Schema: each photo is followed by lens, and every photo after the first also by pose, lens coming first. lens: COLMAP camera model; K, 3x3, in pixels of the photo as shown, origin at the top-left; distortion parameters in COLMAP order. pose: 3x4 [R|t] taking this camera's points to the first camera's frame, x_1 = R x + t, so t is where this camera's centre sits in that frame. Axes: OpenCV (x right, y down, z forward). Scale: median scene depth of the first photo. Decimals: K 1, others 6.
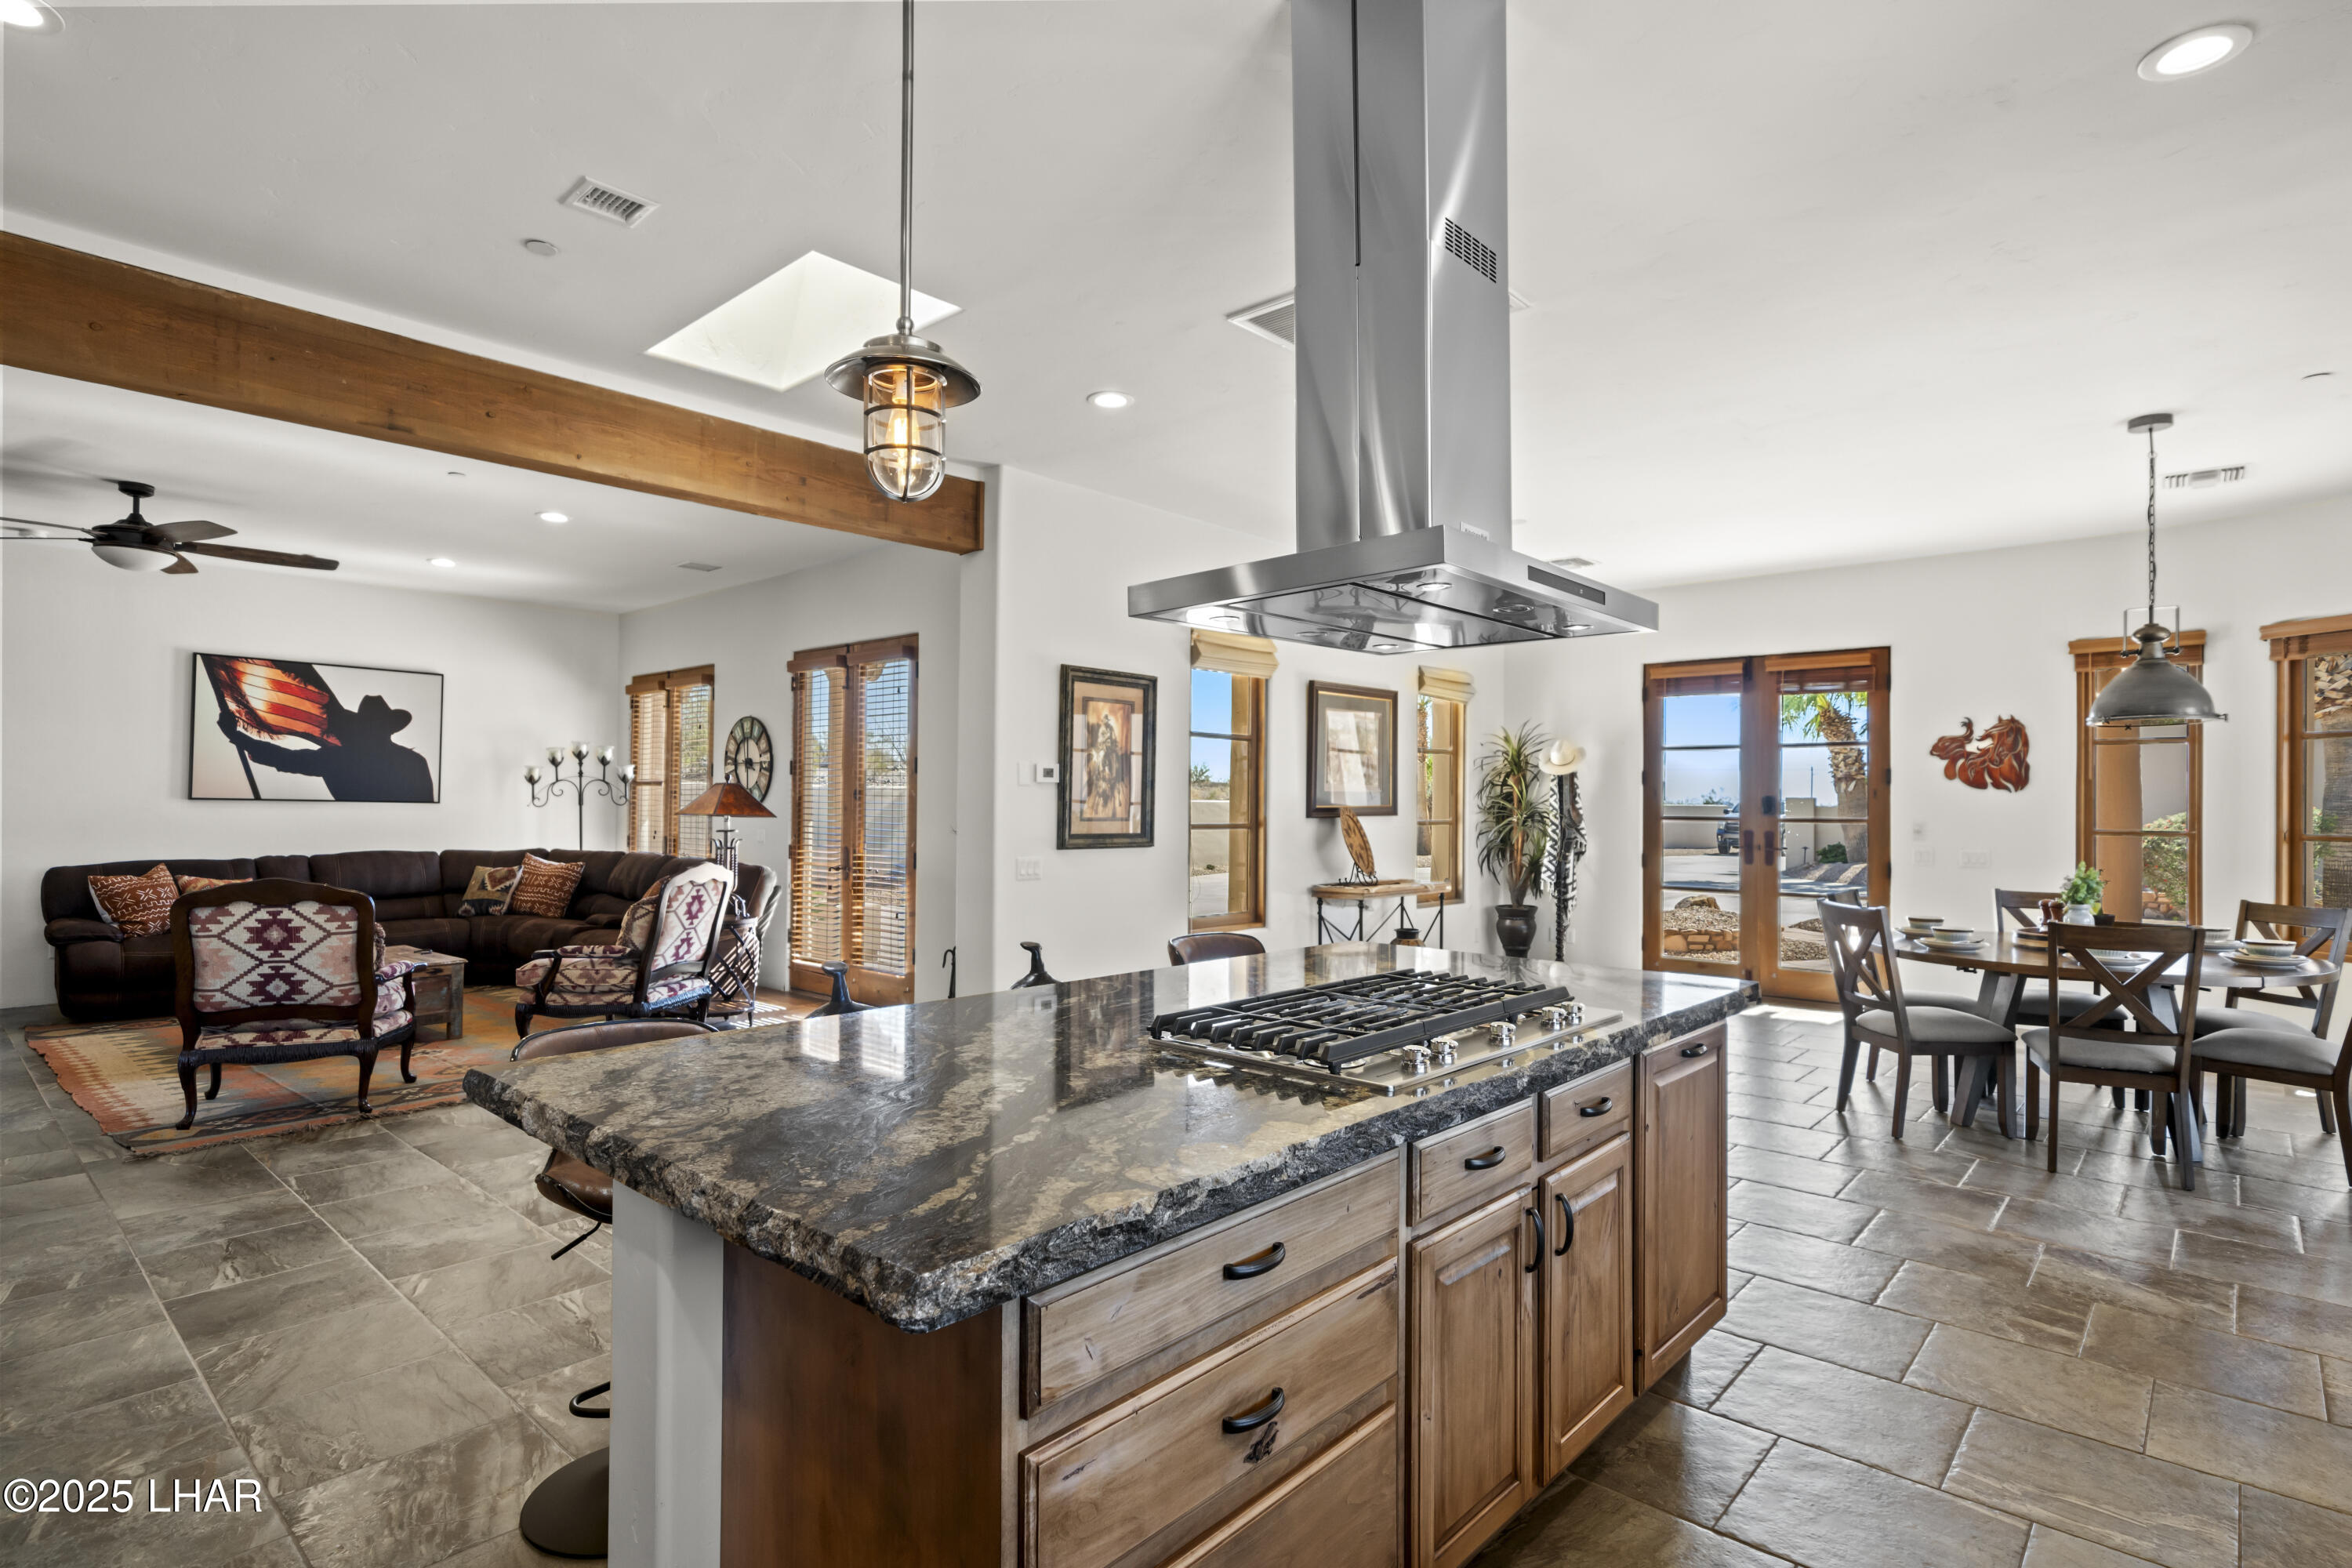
lens RADIAL K [[1179.9, 0, 1186.0], [0, 1179.9, 791.3], [0, 0, 1]] dist [-0.001187, -0.000223]
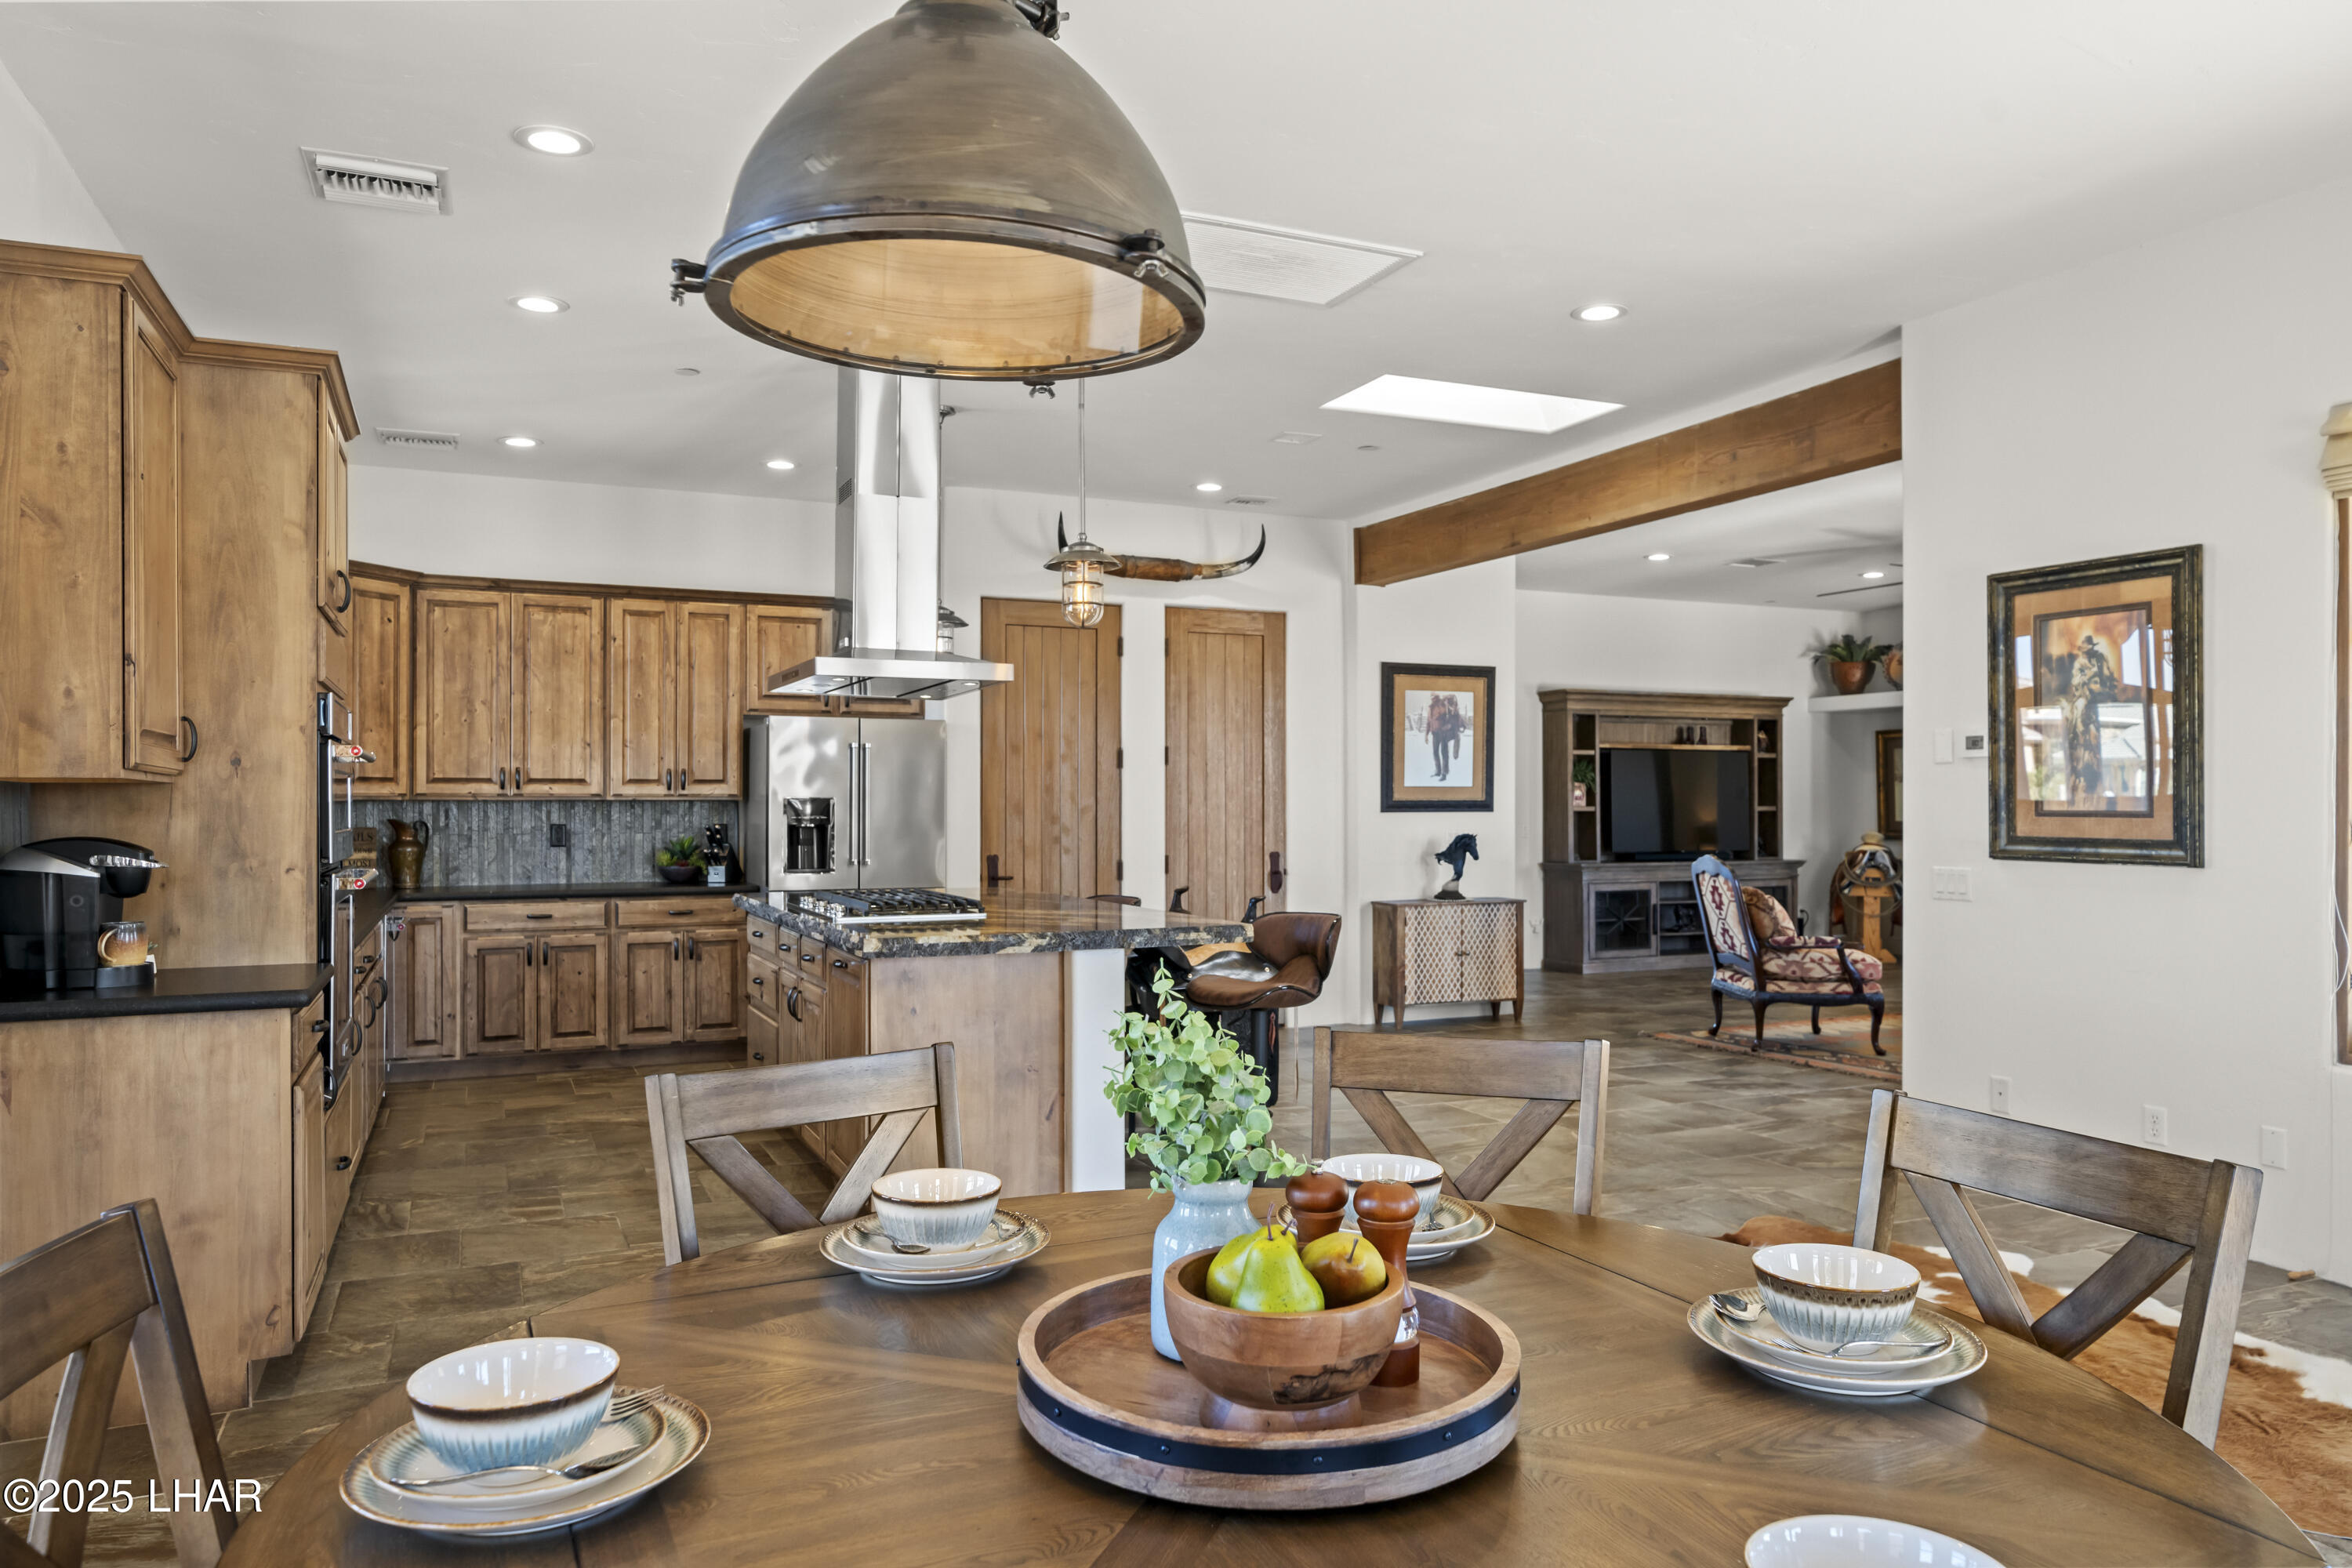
lens RADIAL K [[1567.2, 0, 1183.8], [0, 1567.2, 788.8], [0, 0, 1]] dist [0.013360, 0.003619]
pose [[-0.404562, -0.016698, -0.914358, 0.865502], [0.005747, 0.999767, -0.020801, 0.026125], [0.914493, -0.013671, -0.404372, 0.936624]]
